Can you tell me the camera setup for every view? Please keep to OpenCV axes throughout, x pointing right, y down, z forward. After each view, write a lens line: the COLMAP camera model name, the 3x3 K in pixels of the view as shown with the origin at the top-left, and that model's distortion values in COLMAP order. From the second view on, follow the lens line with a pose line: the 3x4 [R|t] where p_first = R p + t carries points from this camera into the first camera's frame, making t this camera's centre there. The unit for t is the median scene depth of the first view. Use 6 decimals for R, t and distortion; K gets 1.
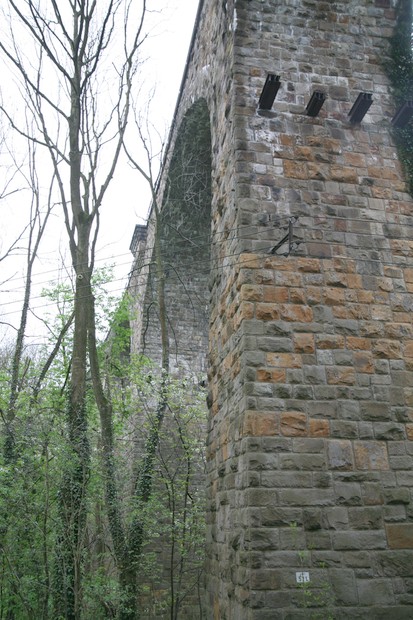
lens RADIAL K [[504.5, 0, 204.1], [0, 504.5, 313.7], [0, 0, 1]] dist [-0.121789, 0.136714]
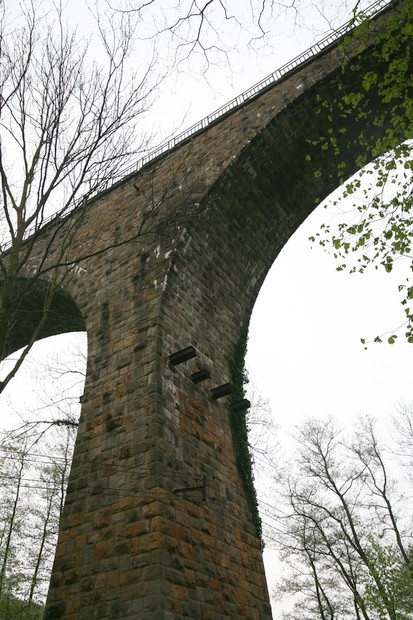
lens RADIAL K [[504.6, 0, 206.5], [0, 504.6, 310.0], [0, 0, 1]] dist [-0.108700, 0.095587]
pose [[0.678789, 0.475558, 0.559545, -0.623030], [-0.254930, 0.867193, -0.427770, -0.005858], [-0.688663, 0.147721, 0.709875, 0.007826]]
